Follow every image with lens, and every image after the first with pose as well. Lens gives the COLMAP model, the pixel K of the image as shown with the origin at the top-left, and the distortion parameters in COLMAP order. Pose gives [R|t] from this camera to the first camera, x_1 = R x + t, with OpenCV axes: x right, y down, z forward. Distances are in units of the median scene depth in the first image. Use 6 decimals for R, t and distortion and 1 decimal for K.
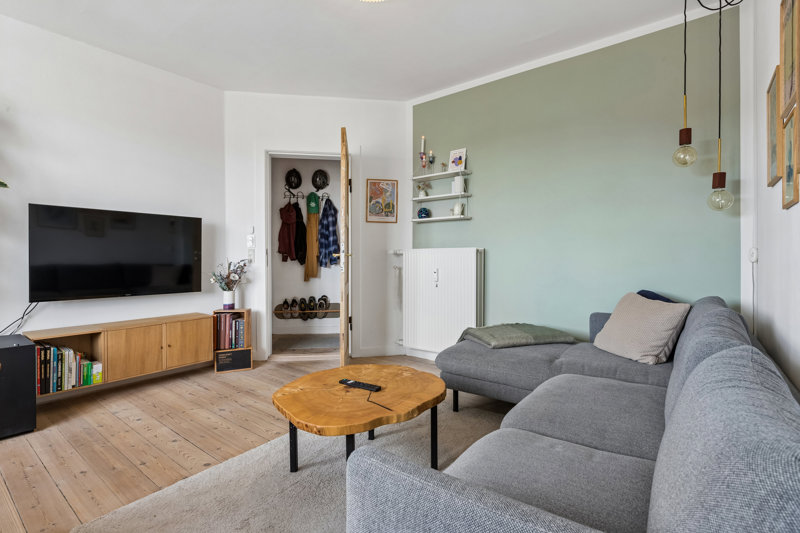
lens RADIAL K [[395.3, 0, 398.6], [0, 395.3, 262.3], [0, 0, 1]] dist [-0.002486, -0.000642]
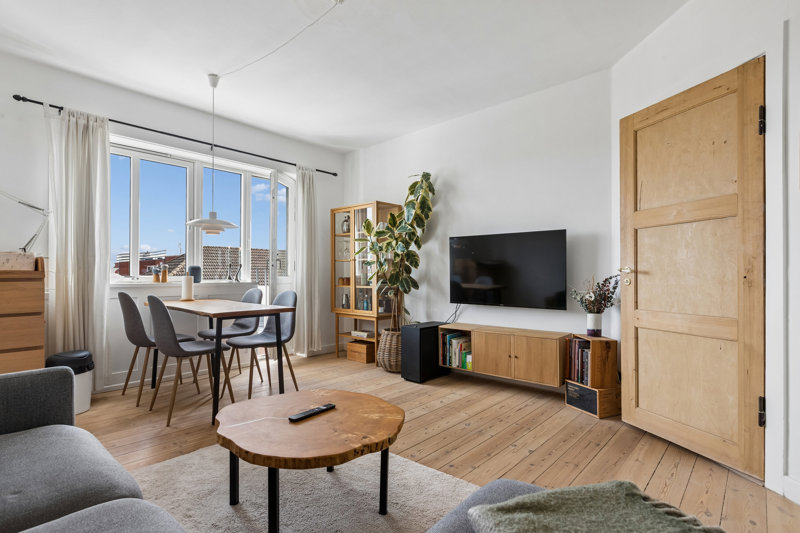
lens RADIAL K [[395.3, 0, 401.5], [0, 395.3, 270.9], [0, 0, 1]] dist [-0.002486, -0.000642]
pose [[-0.082553, -0.008066, -0.996554, 0.554008], [-0.013492, 0.999885, -0.006975, -0.006203], [0.996495, 0.012869, -0.082652, 0.887684]]
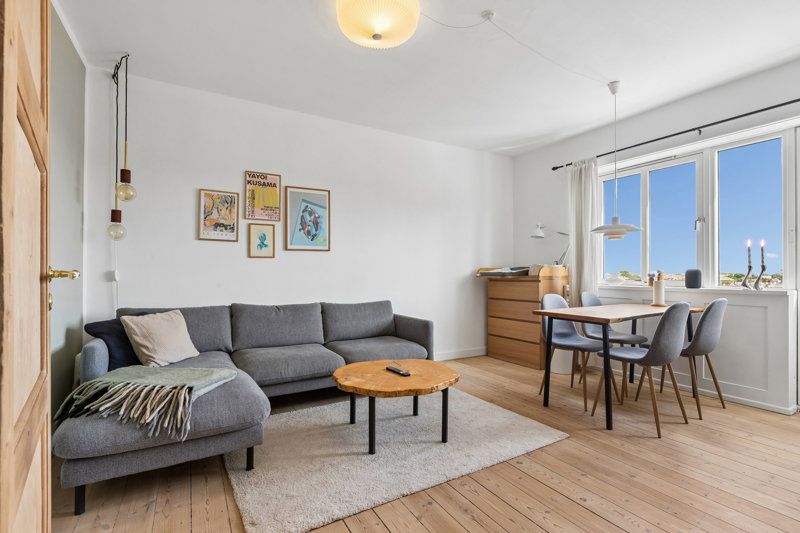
lens RADIAL K [[381.2, 0, 403.6], [0, 381.2, 267.6], [0, 0, 1]] dist [0.001222, 0.000785]
pose [[-0.921314, 0.005574, 0.388779, -0.438666], [0.003205, 0.999972, -0.006742, -0.025499], [-0.388806, -0.004966, -0.921306, 1.539549]]
